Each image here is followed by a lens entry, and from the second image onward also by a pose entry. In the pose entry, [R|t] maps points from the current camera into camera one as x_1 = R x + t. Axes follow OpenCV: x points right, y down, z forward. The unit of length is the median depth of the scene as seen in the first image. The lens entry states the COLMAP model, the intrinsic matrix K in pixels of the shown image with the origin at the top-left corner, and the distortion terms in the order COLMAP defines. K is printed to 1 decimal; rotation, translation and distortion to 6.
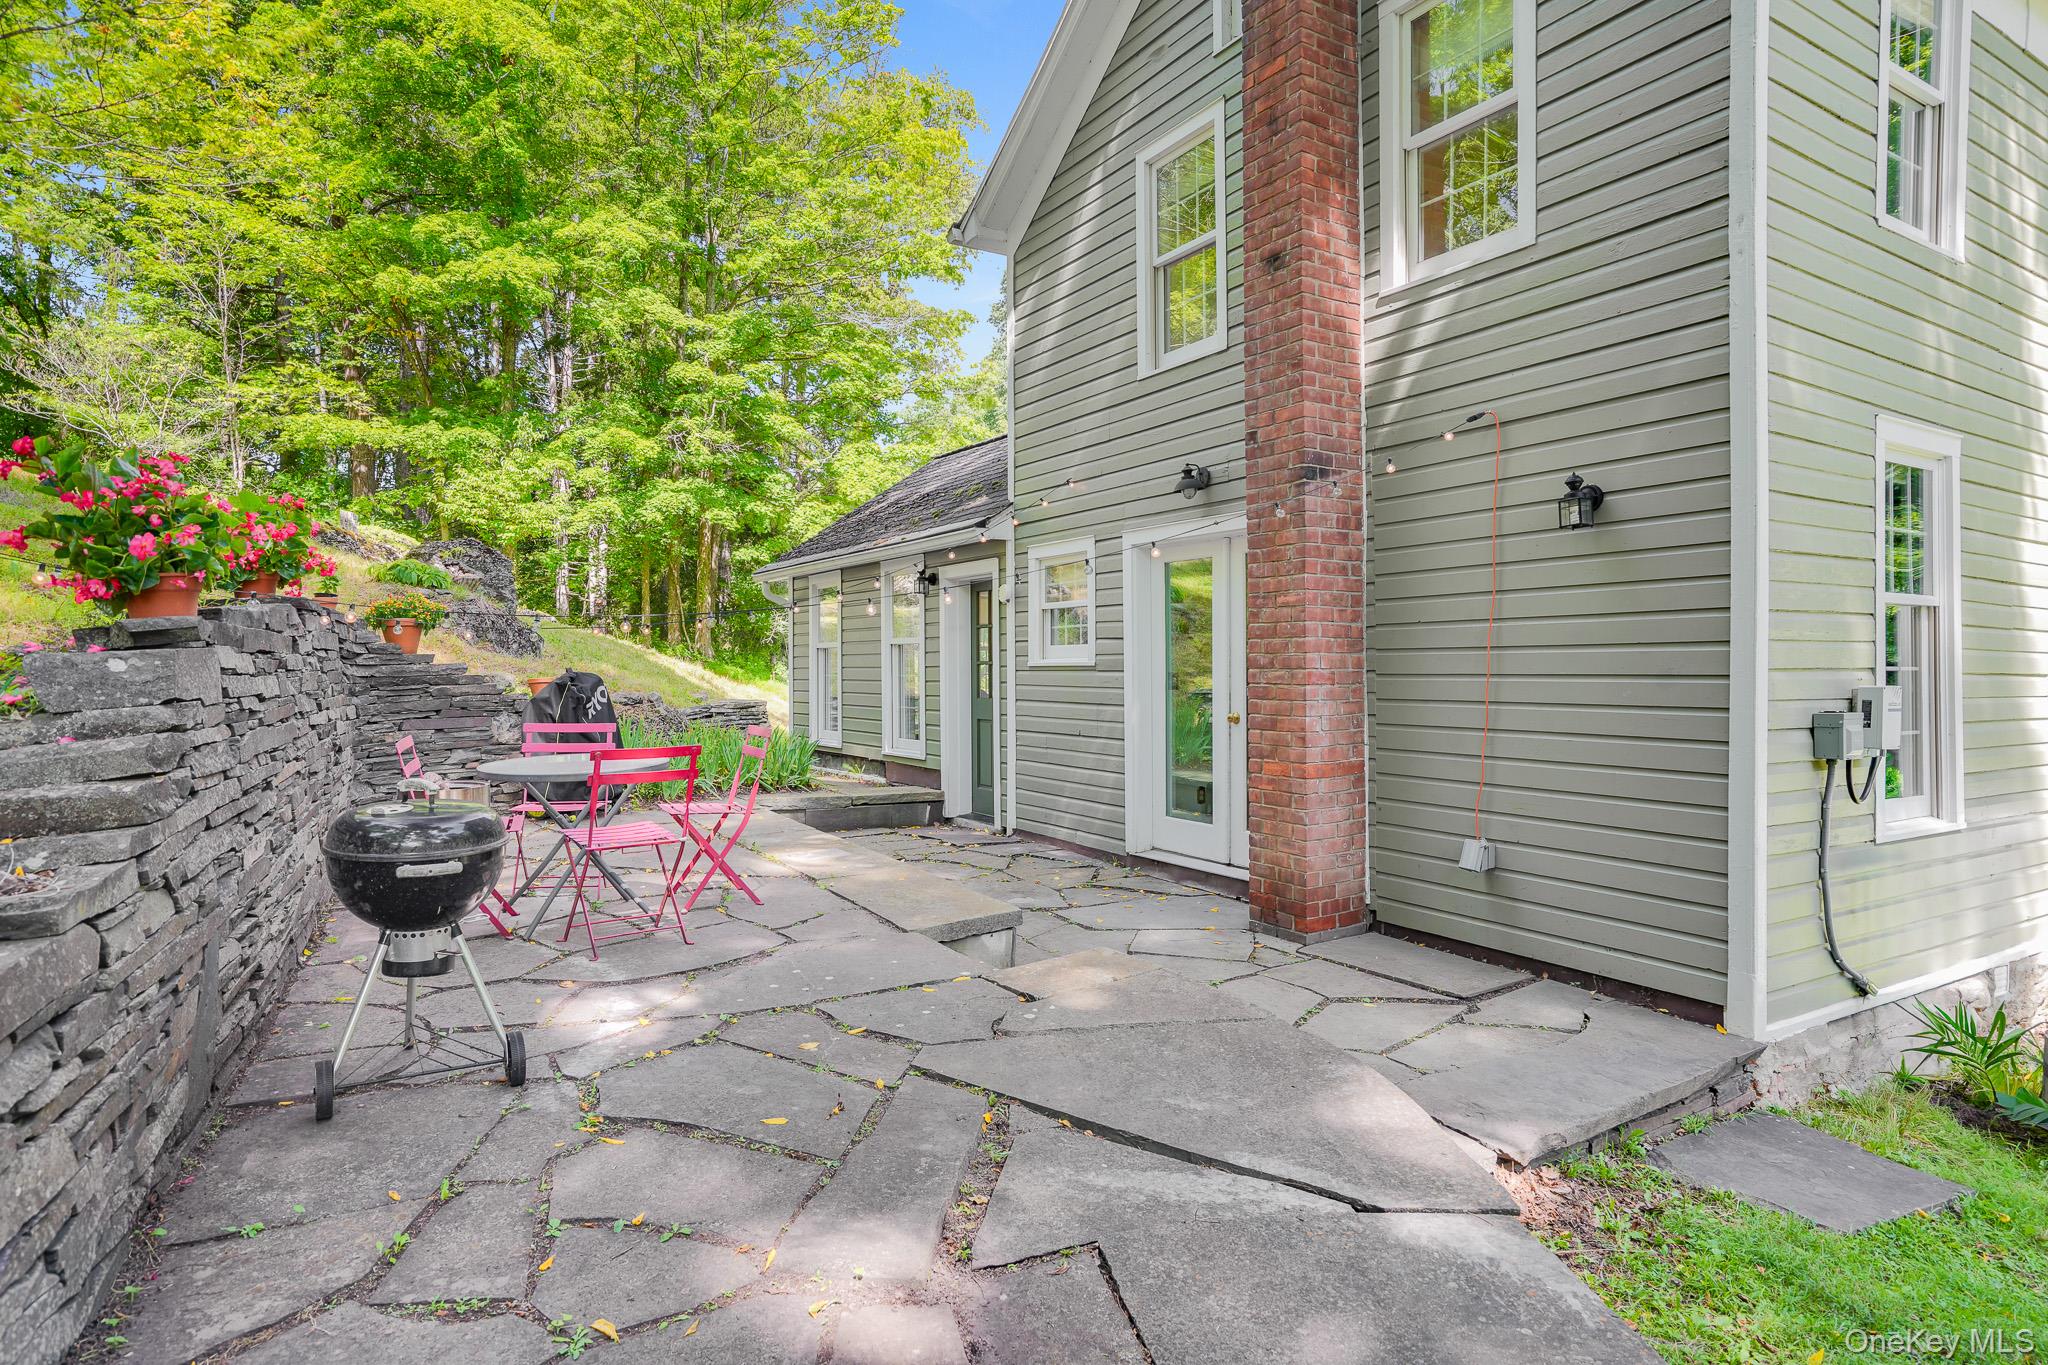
lens RADIAL K [[1130.6, 0, 1028.0], [0, 1130.6, 684.1], [0, 0, 1]] dist [-0.005259, -0.000173]
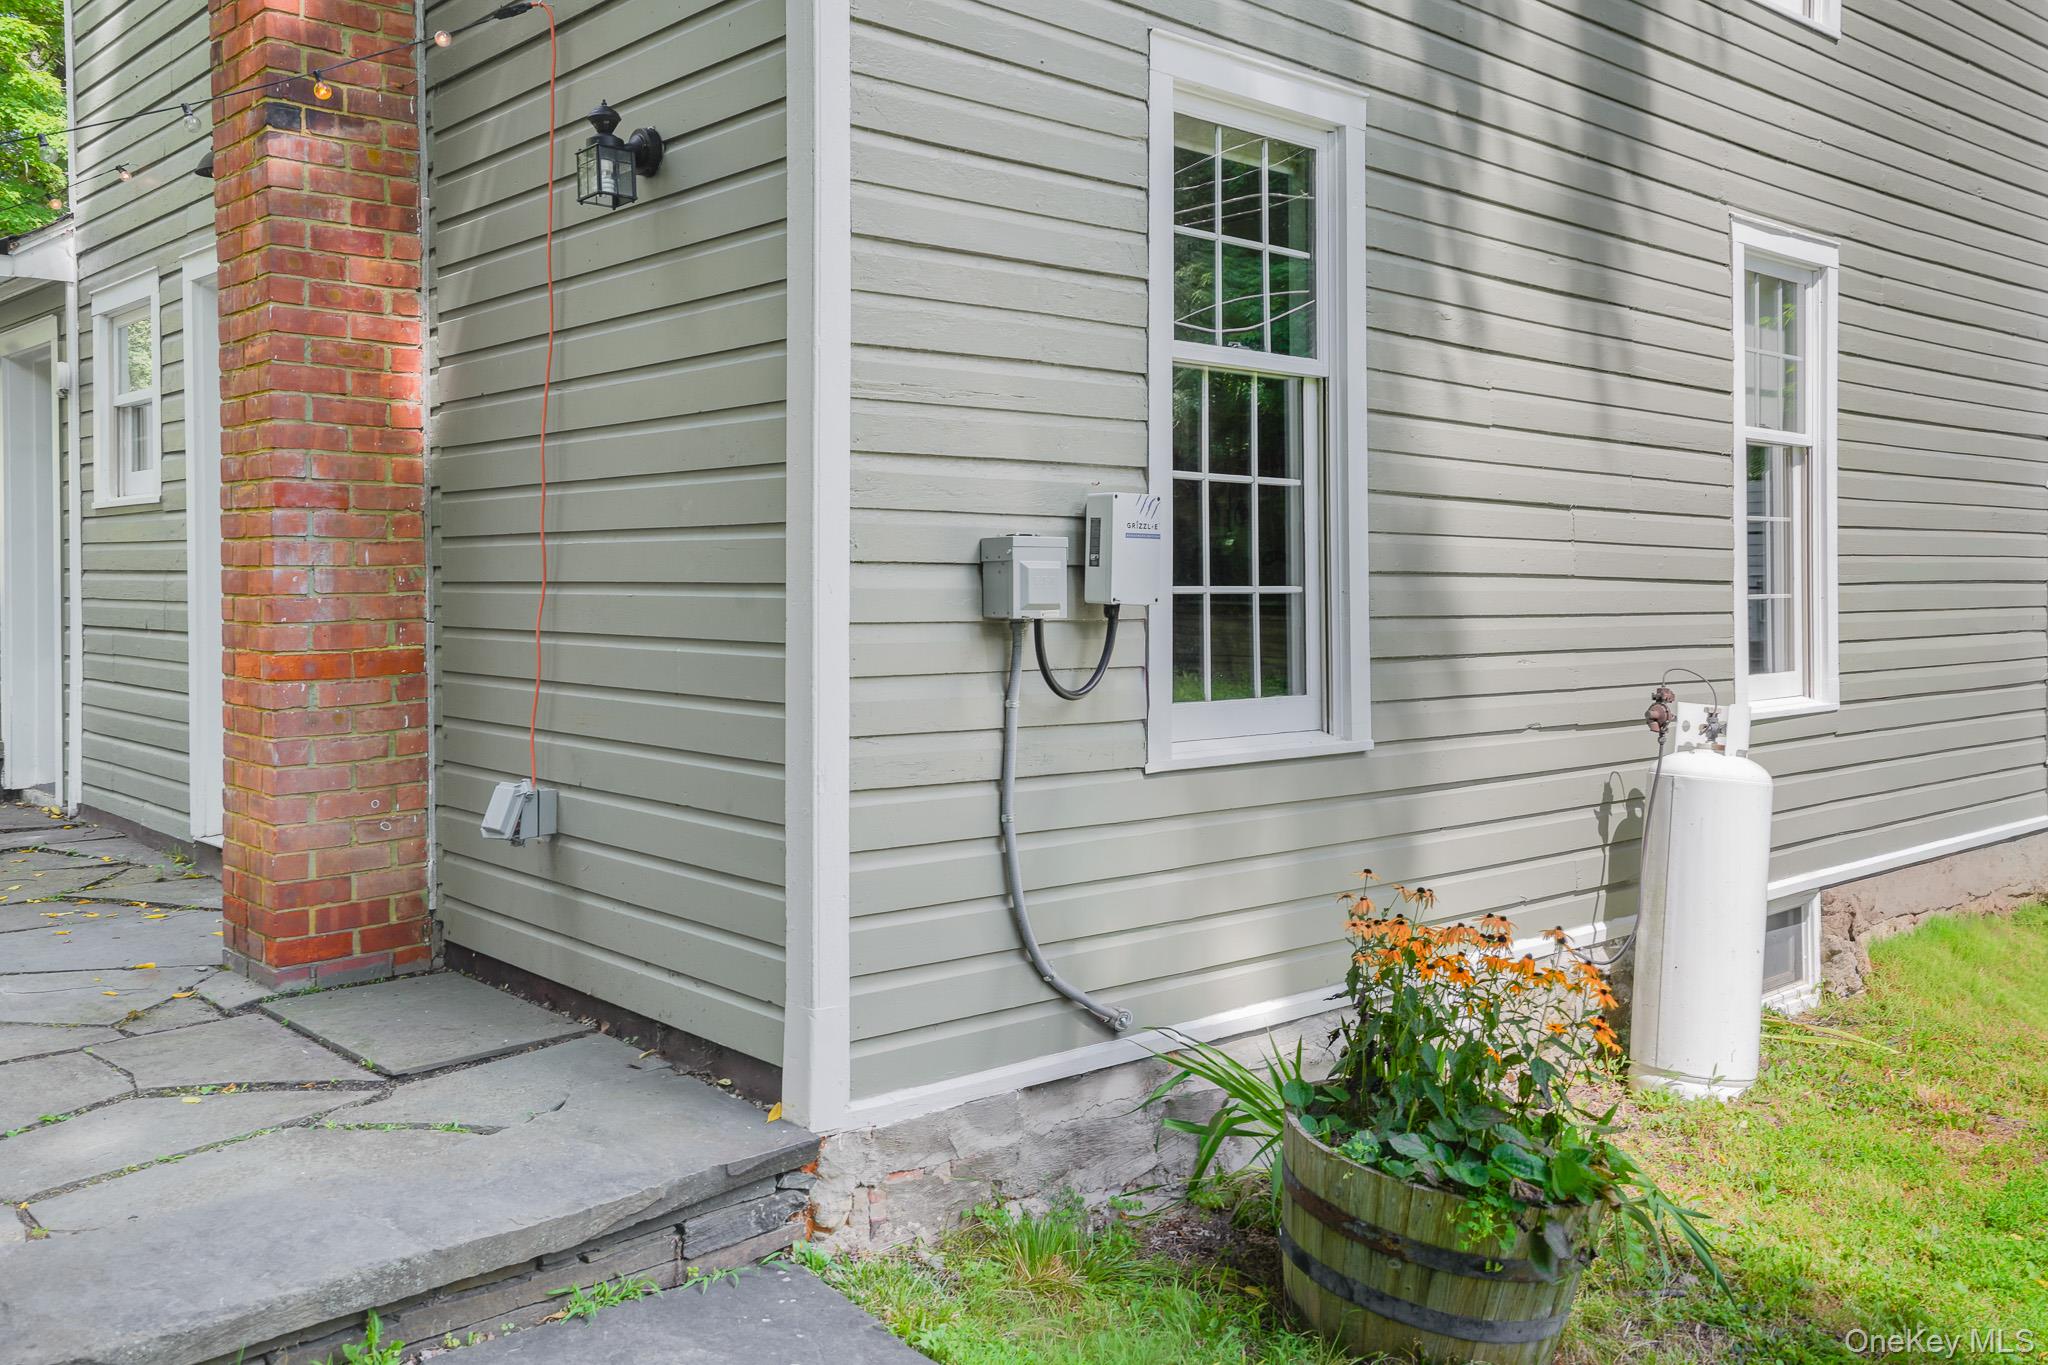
lens RADIAL K [[1747.5, 0, 991.4], [0, 1747.5, 586.2], [0, 0, 1]] dist [0.014656, 0.000384]
pose [[0.984121, 0.001334, 0.177495, 0.472866], [0.000241, 0.999961, -0.008853, 0.049944], [-0.177500, 0.008755, 0.984082, 0.124033]]
